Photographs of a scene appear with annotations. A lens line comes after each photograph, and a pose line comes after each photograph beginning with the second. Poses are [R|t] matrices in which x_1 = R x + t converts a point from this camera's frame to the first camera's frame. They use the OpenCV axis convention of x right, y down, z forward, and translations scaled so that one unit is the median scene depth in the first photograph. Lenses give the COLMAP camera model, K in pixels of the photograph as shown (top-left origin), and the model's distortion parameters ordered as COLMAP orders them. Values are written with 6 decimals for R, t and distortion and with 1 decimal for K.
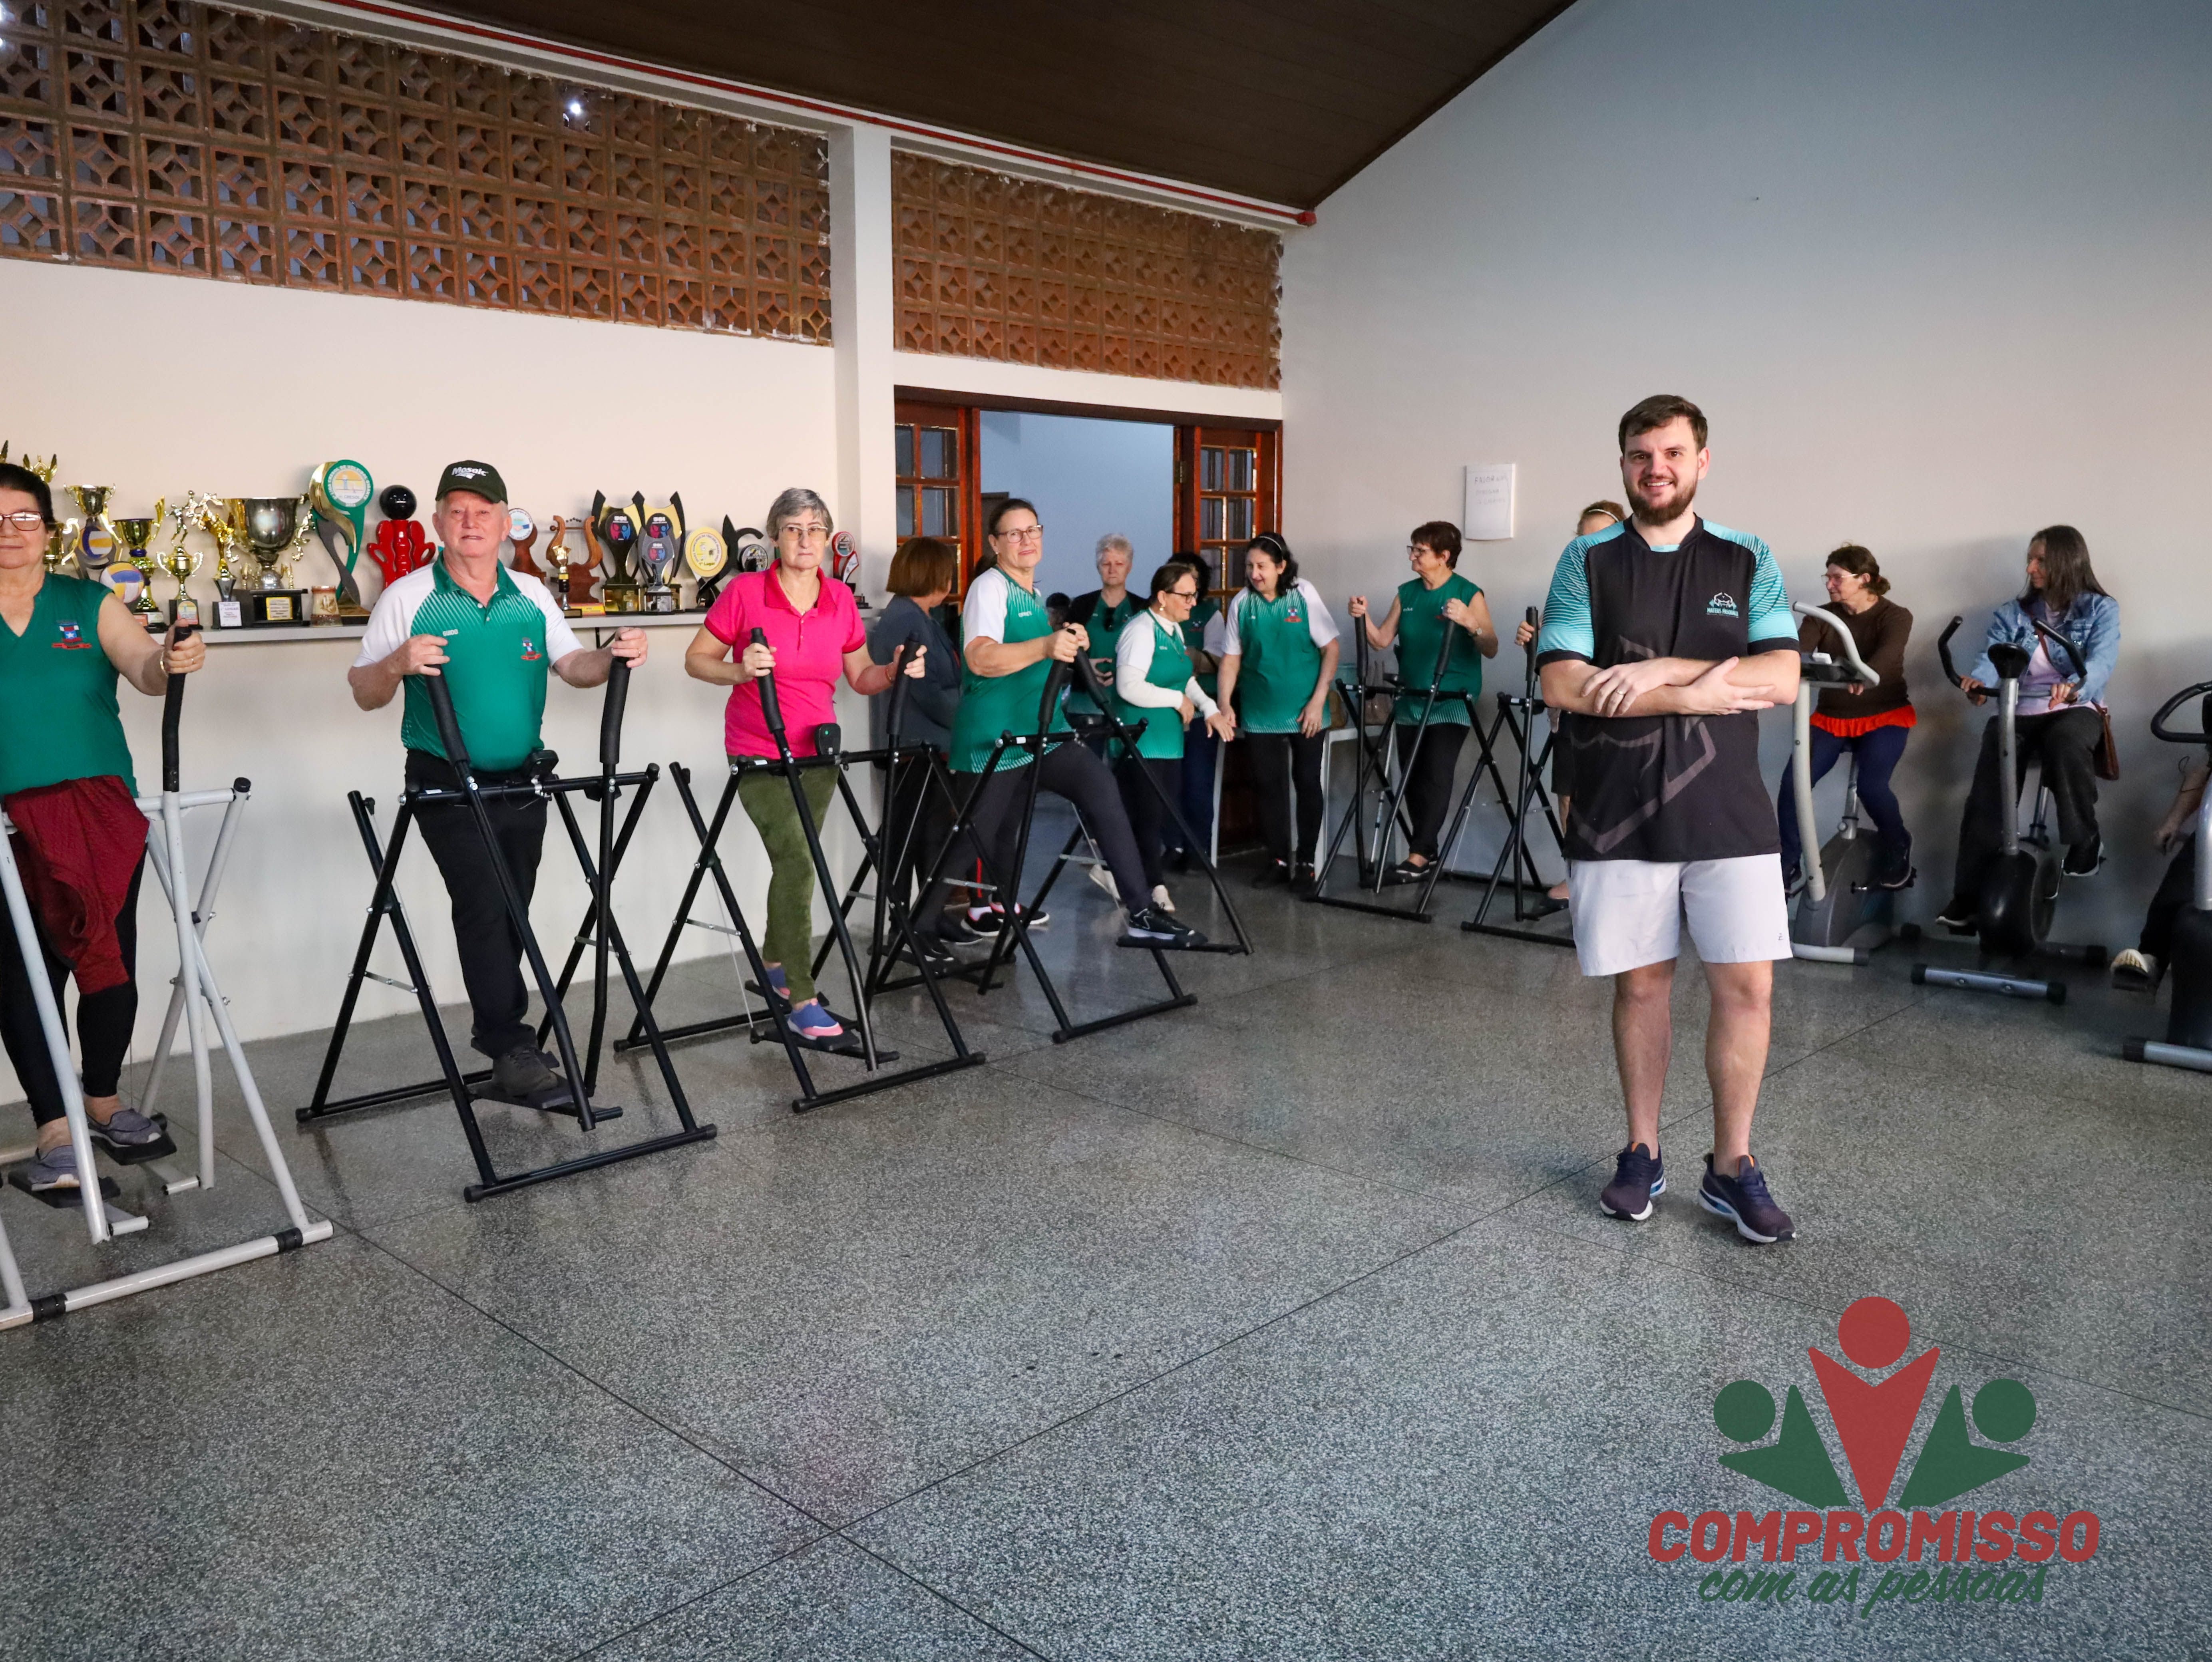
lens RADIAL K [[1749.4, 0, 1104.2], [0, 1749.4, 822.3], [0, 0, 1]] dist [0.004654, -0.002180]
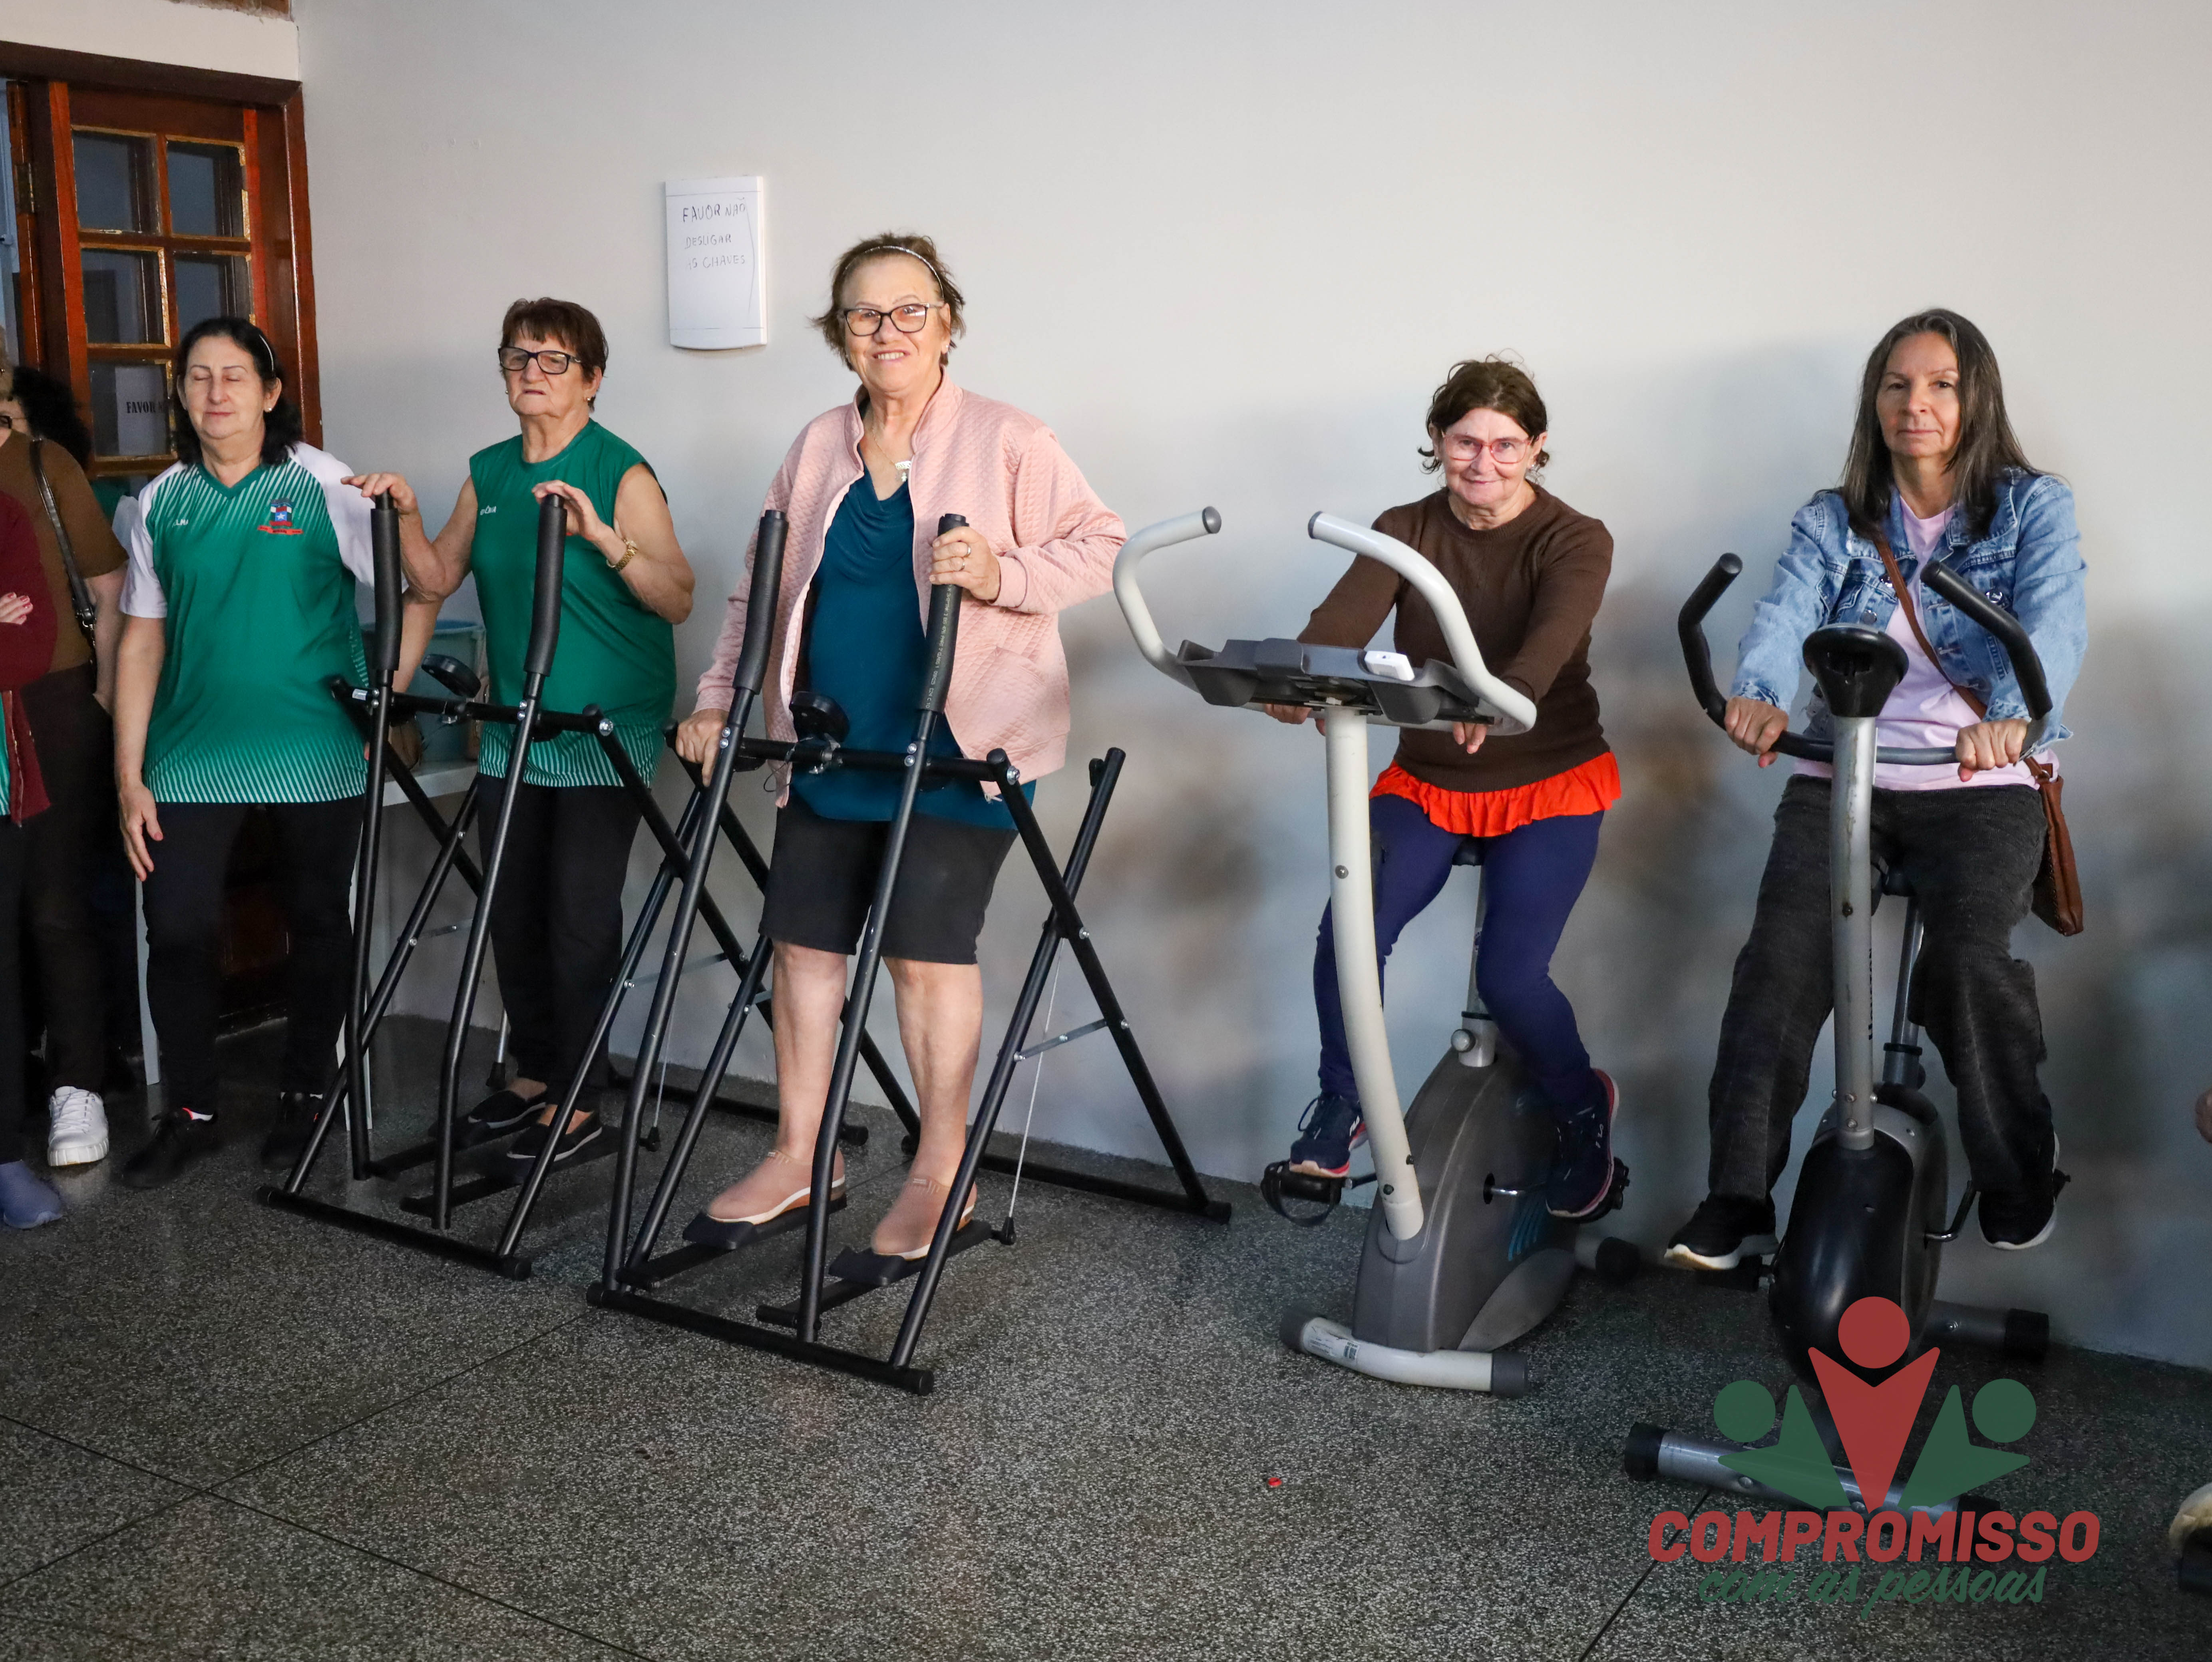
lens RADIAL K [[2156.4, 0, 1106.3], [0, 2156.4, 835.4], [0, 0, 1]] dist [0.040086, 0.000000]
pose [[0.977068, -0.032369, 0.210452, 0.237344], [0.023809, 0.998788, 0.043082, -0.072283], [-0.211591, -0.037084, 0.976654, 0.527977]]
